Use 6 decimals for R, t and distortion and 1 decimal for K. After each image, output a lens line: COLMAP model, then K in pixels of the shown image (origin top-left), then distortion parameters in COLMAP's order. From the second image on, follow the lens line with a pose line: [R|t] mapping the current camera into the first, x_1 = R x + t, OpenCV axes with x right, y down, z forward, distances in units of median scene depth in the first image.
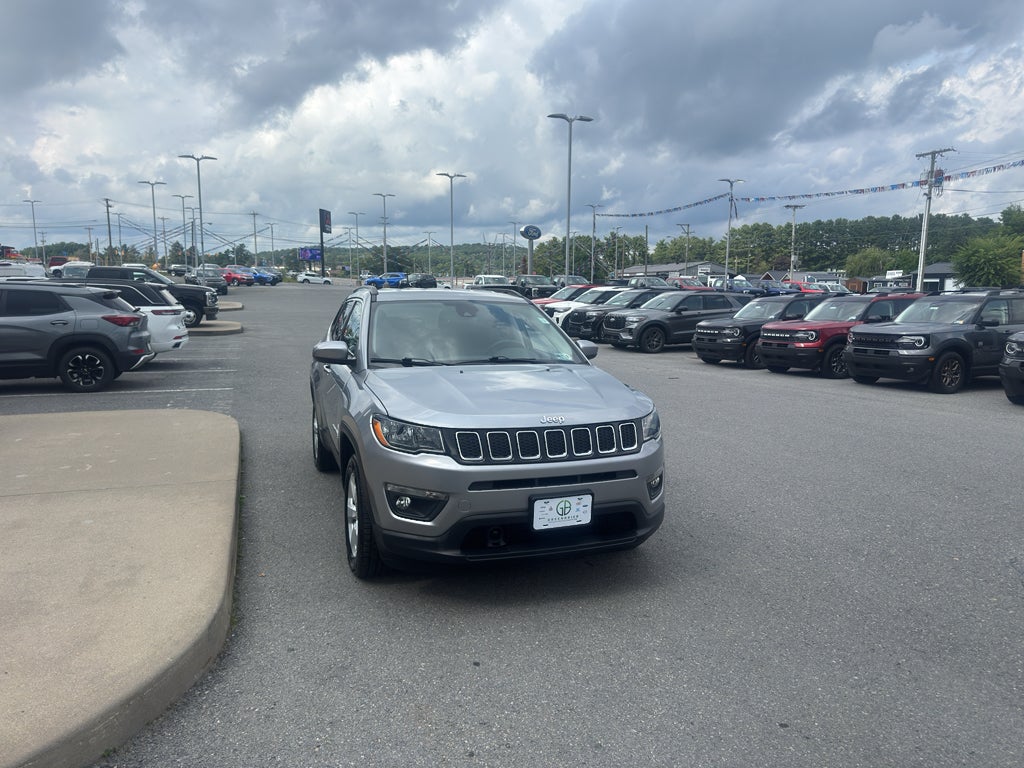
lens RADIAL K [[720.8, 0, 522.6], [0, 720.8, 396.4], [0, 0, 1]] dist [0.044977, -0.055059]
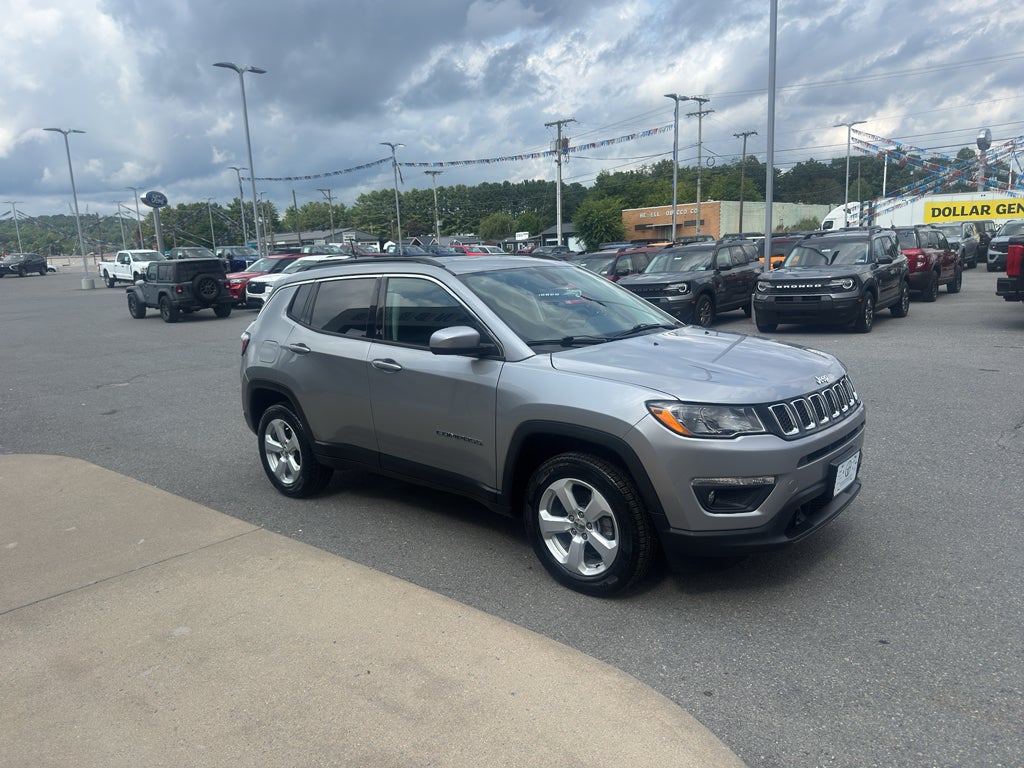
lens RADIAL K [[723.5, 0, 522.3], [0, 723.5, 399.1], [0, 0, 1]] dist [0.037006, -0.046091]
pose [[0.878172, -0.143321, 0.456370, -0.043271], [0.122016, 0.989615, 0.075996, -0.003678], [-0.462522, -0.011053, 0.886539, 0.019107]]
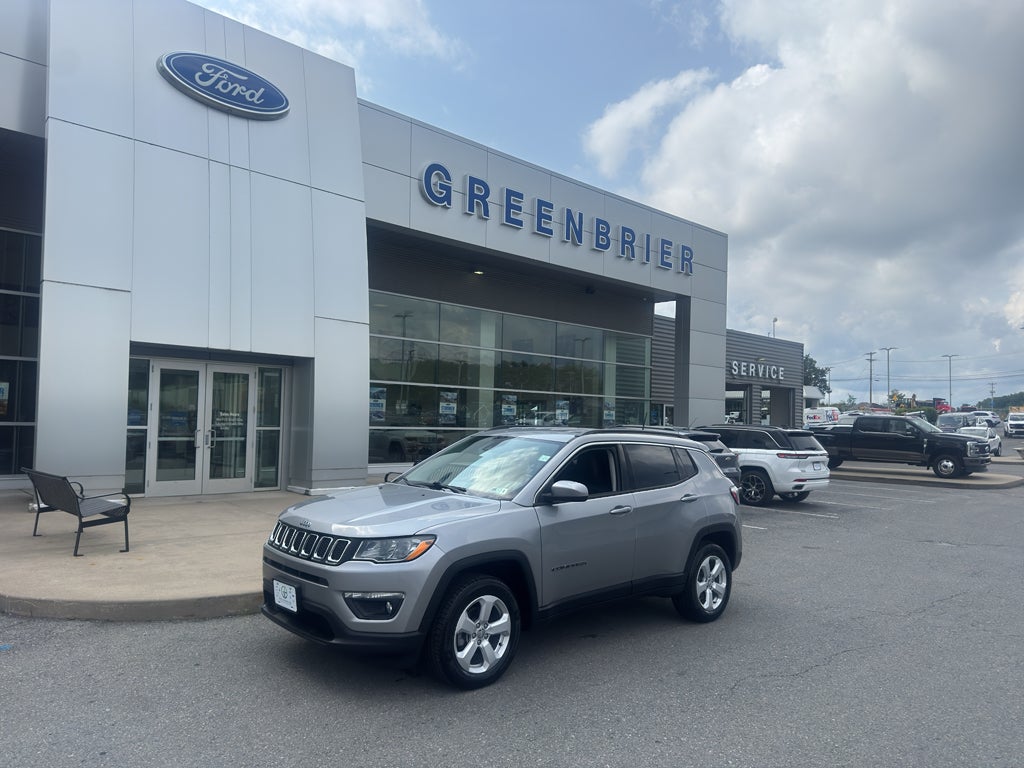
lens RADIAL K [[720.8, 0, 511.0], [0, 720.8, 395.2], [0, 0, 1]] dist [0.044977, -0.055059]
pose [[0.373569, -0.034135, -0.926974, 0.082069], [-0.156906, 0.982597, -0.099416, -0.007254], [0.914236, 0.182587, 0.361712, 0.047633]]
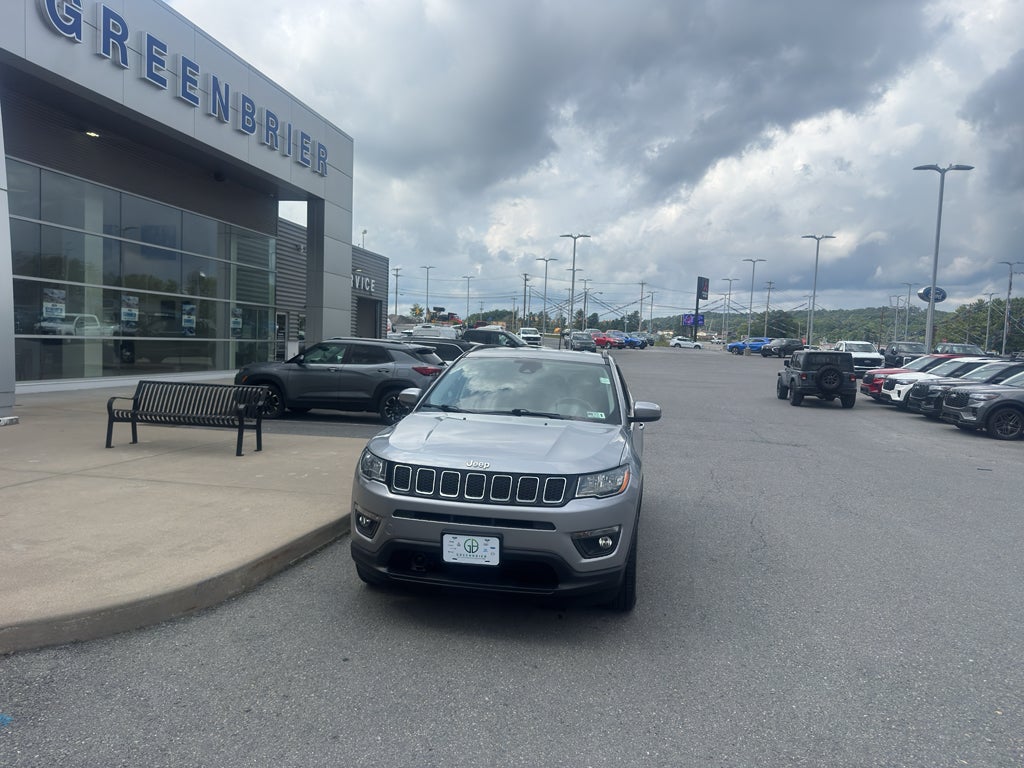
lens RADIAL K [[720.8, 0, 520.9], [0, 720.8, 402.1], [0, 0, 1]] dist [0.044977, -0.055059]
pose [[0.863338, 0.062467, -0.500745, 0.037370], [-0.102697, 0.993292, -0.053149, -0.000628], [0.494066, 0.097310, 0.863962, 0.004172]]
